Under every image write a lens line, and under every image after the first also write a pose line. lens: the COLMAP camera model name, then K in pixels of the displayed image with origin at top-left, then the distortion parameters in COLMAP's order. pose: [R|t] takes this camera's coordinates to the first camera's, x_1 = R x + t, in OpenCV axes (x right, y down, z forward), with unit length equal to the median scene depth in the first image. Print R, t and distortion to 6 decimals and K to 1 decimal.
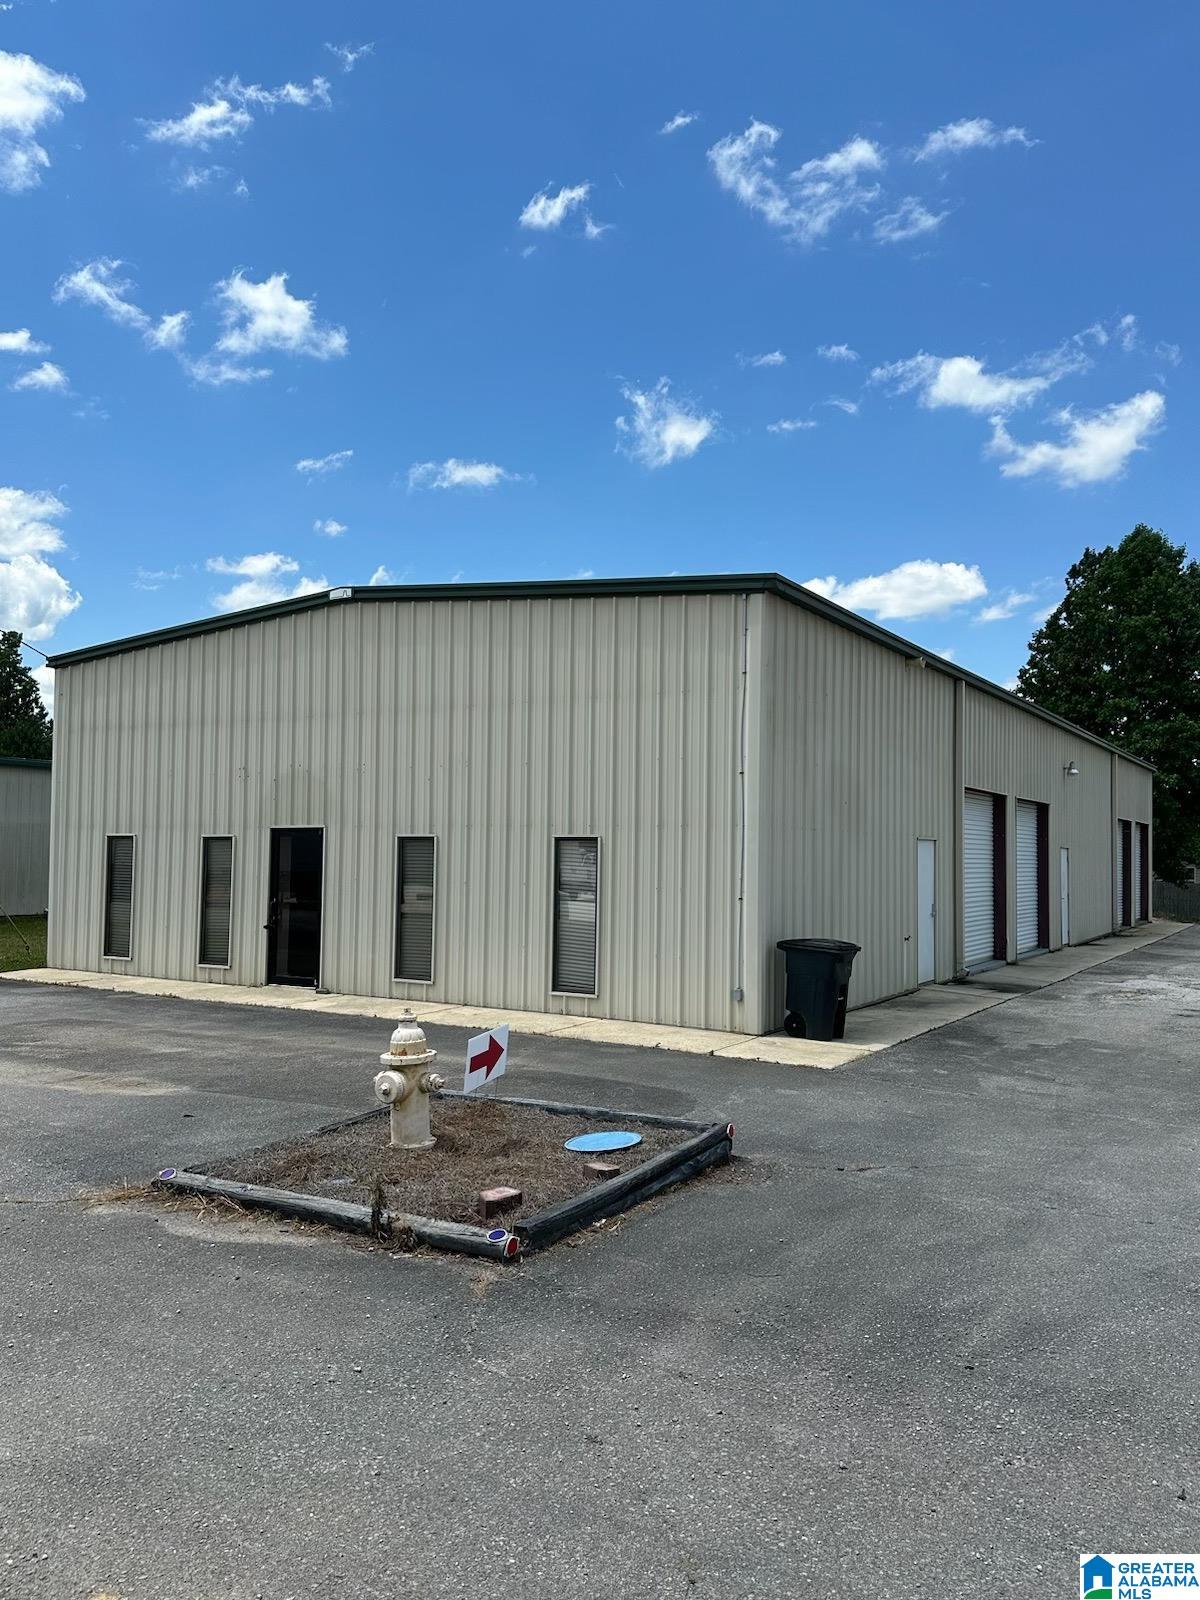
lens RADIAL K [[1210.7, 0, 570.7], [0, 1210.7, 799.0], [0, 0, 1]] dist [0.014520, 0.000665]
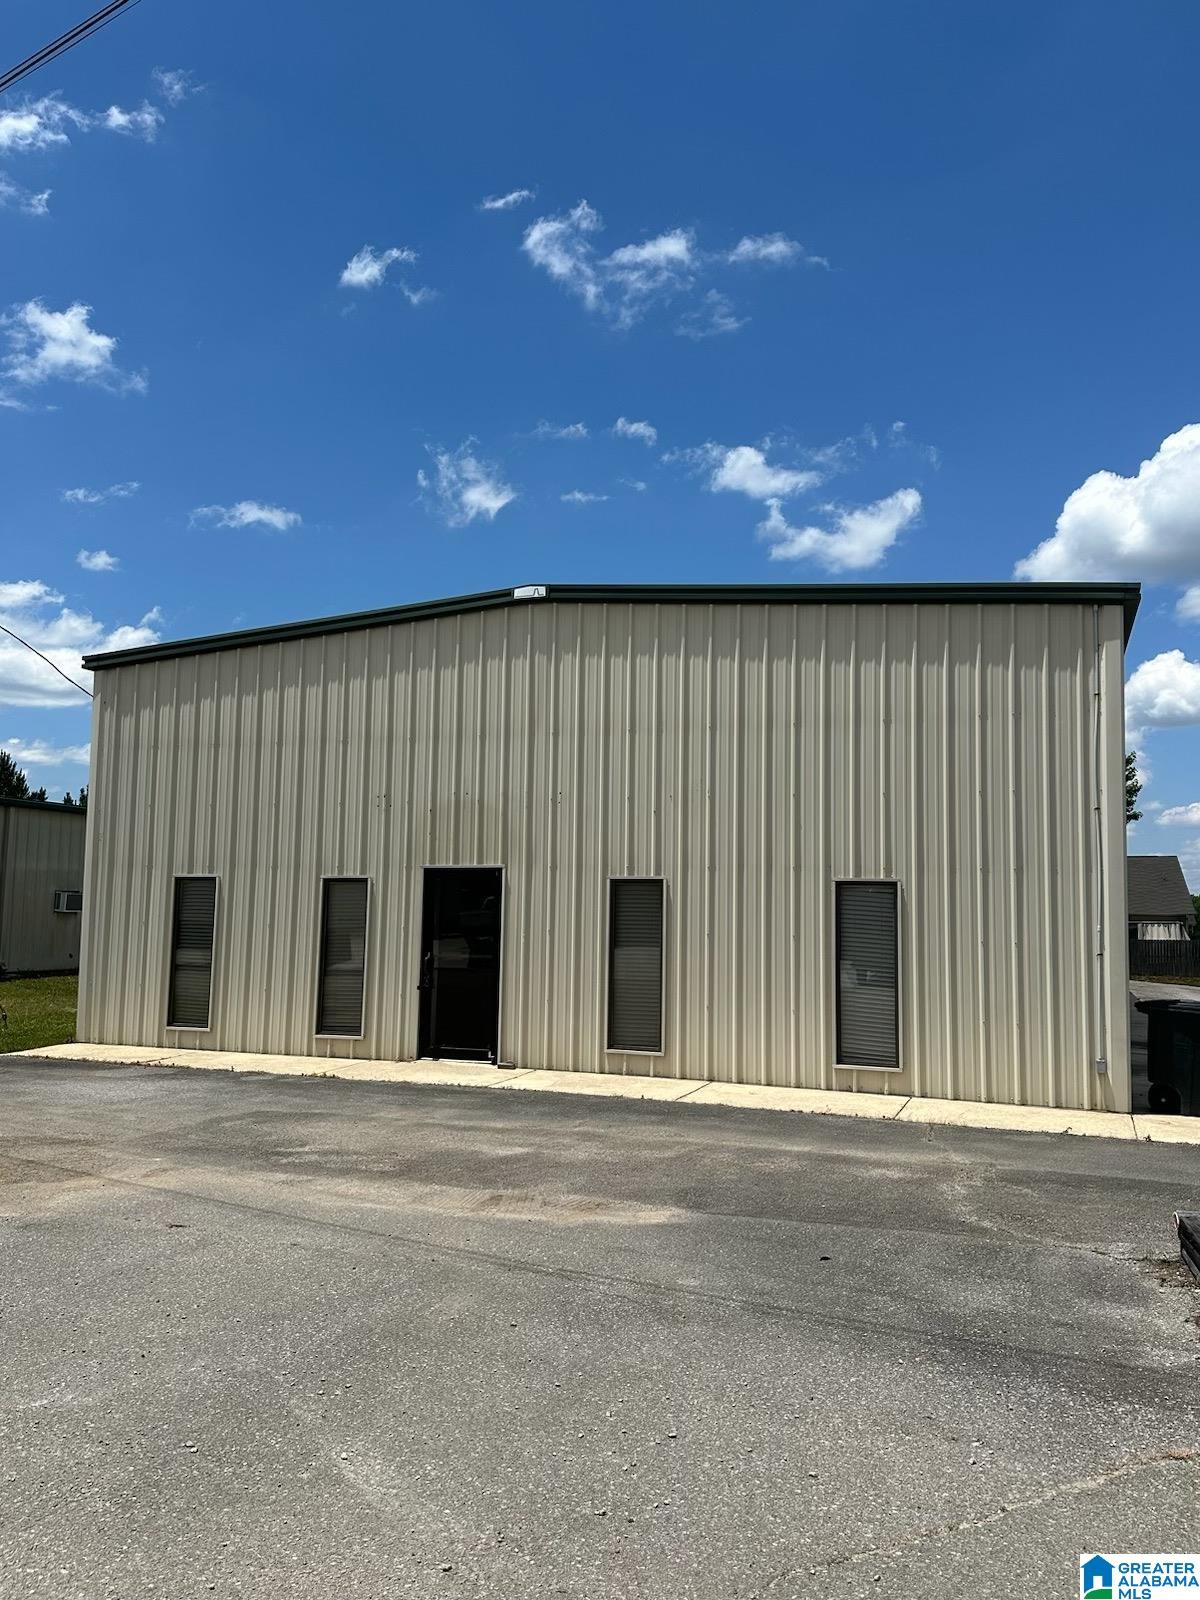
lens RADIAL K [[1147.8, 0, 600.0], [0, 1147.8, 800.0], [0, 0, 1]] dist [0.031768, -0.000492]
pose [[0.977657, 0.019601, 0.209289, -0.257278], [-0.011554, 0.999149, -0.039601, 0.006197], [-0.209887, 0.036299, 0.977052, 0.175586]]
